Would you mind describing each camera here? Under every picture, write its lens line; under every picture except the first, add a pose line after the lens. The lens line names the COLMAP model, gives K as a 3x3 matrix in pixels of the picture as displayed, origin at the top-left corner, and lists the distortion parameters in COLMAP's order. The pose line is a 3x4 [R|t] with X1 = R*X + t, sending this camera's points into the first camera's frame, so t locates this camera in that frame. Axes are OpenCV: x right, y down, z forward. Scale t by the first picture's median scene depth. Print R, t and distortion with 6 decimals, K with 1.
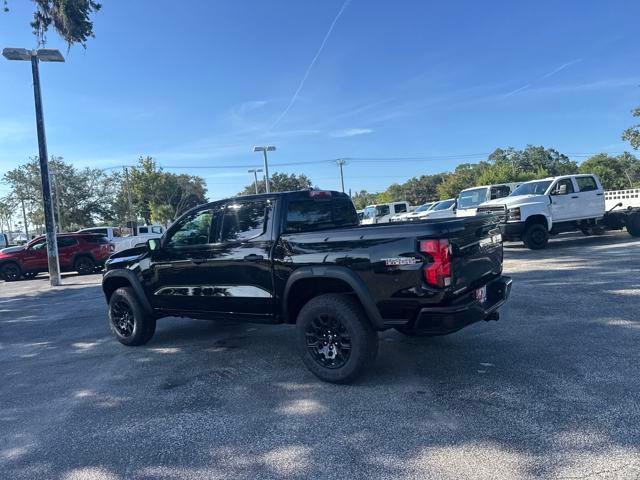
lens RADIAL K [[452.9, 0, 319.5], [0, 452.9, 243.6], [0, 0, 1]] dist [0.054971, -0.080366]
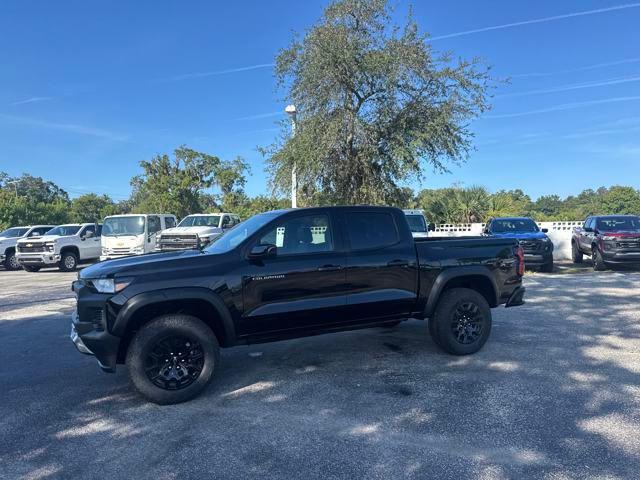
lens RADIAL K [[447.9, 0, 320.1], [0, 447.9, 247.2], [0, 0, 1]] dist [0.081861, -0.116404]
pose [[0.480876, 0.036642, 0.876023, -0.327245], [0.026211, 0.998079, -0.056135, 0.013269], [-0.876397, 0.049956, 0.478992, 0.174525]]
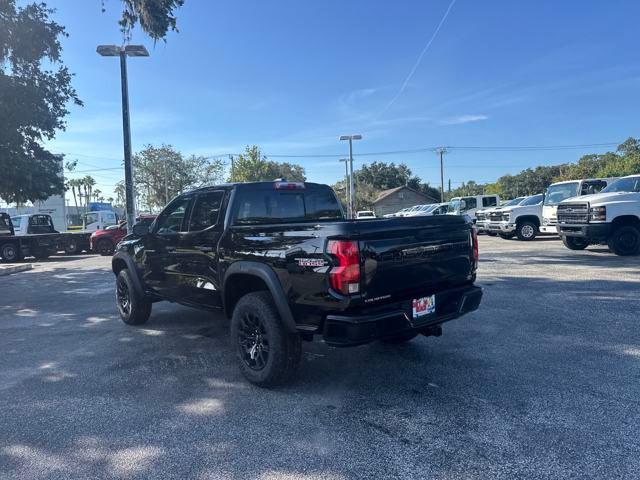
lens RADIAL K [[452.9, 0, 319.5], [0, 452.9, 243.6], [0, 0, 1]] dist [0.054971, -0.080366]
pose [[0.973321, 0.052562, -0.223346, 0.085950], [-0.047324, 0.998466, 0.028743, -0.005546], [0.224514, -0.017407, 0.974315, 0.025619]]
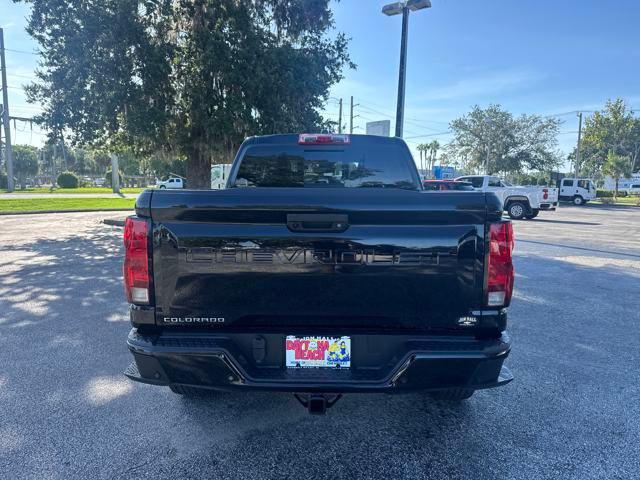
lens RADIAL K [[452.9, 0, 319.5], [0, 452.9, 243.6], [0, 0, 1]] dist [0.054971, -0.080366]
pose [[0.573900, 0.188675, -0.796894, 0.177494], [-0.099840, 0.981959, 0.160589, -0.019151], [0.812816, -0.012600, 0.582384, 0.177867]]
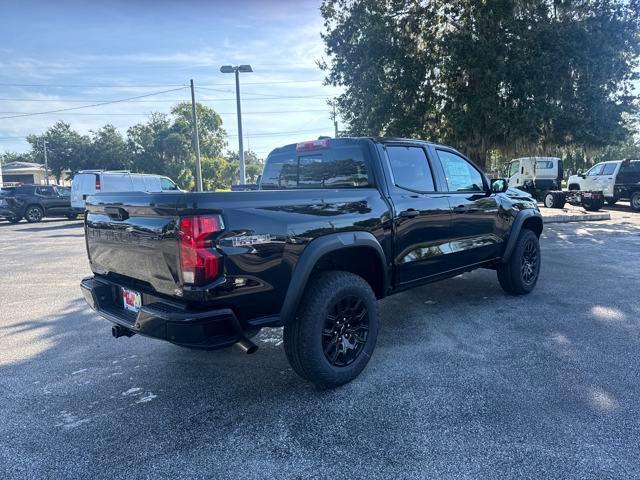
lens RADIAL K [[456.9, 0, 320.0], [0, 456.9, 240.0], [0, 0, 1]] dist [0.001717, -0.009447]
pose [[-0.137312, 0.200004, -0.970126, 0.248311], [-0.011794, 0.979003, 0.203504, -0.033284], [0.990458, 0.039385, -0.132069, 0.343537]]
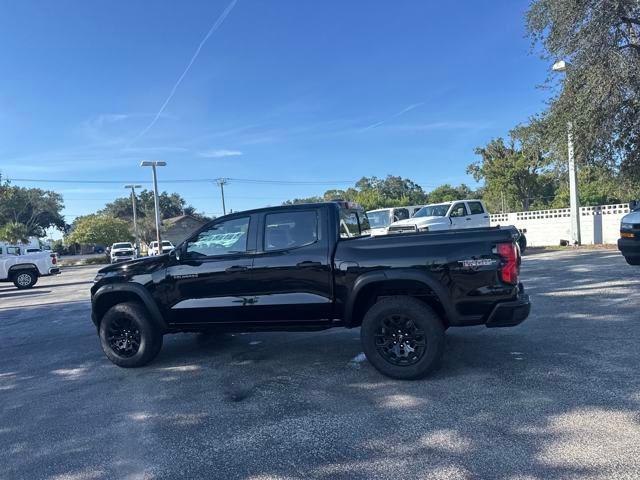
lens RADIAL K [[447.9, 0, 320.1], [0, 447.9, 247.2], [0, 0, 1]] dist [0.081861, -0.116404]
pose [[0.957572, 0.000177, 0.288194, -0.112717], [0.011368, 0.999198, -0.038385, 0.008293], [-0.287970, 0.040033, 0.956802, 0.006578]]
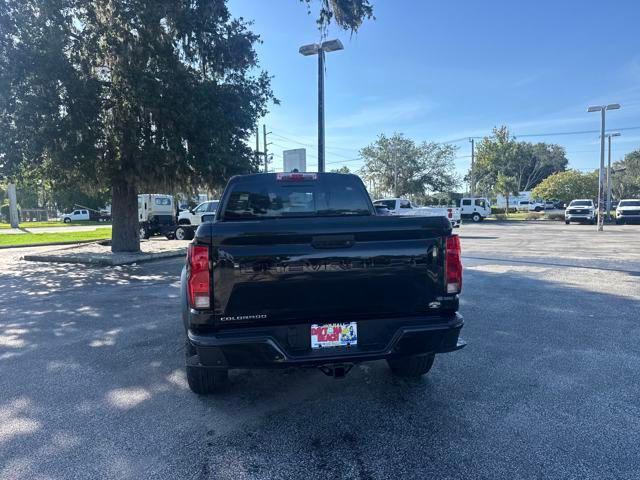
lens RADIAL K [[451.4, 0, 311.9], [0, 451.4, 241.7], [0, 0, 1]] dist [0.095805, -0.155679]
pose [[0.707255, 0.111655, -0.698086, 0.193048], [-0.069956, 0.993656, 0.088055, -0.019646], [0.703489, -0.013442, 0.710579, 0.124501]]
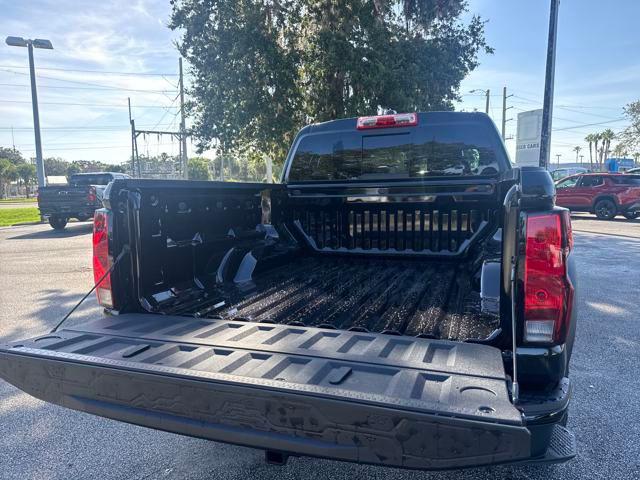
lens RADIAL K [[456.9, 0, 320.0], [0, 456.9, 240.0], [0, 0, 1]] dist [0.001717, -0.009447]
pose [[0.294015, 0.182927, -0.938133, 0.170693], [-0.057064, 0.983123, 0.173816, -0.017001], [0.954096, 0.002429, 0.299492, 0.224702]]
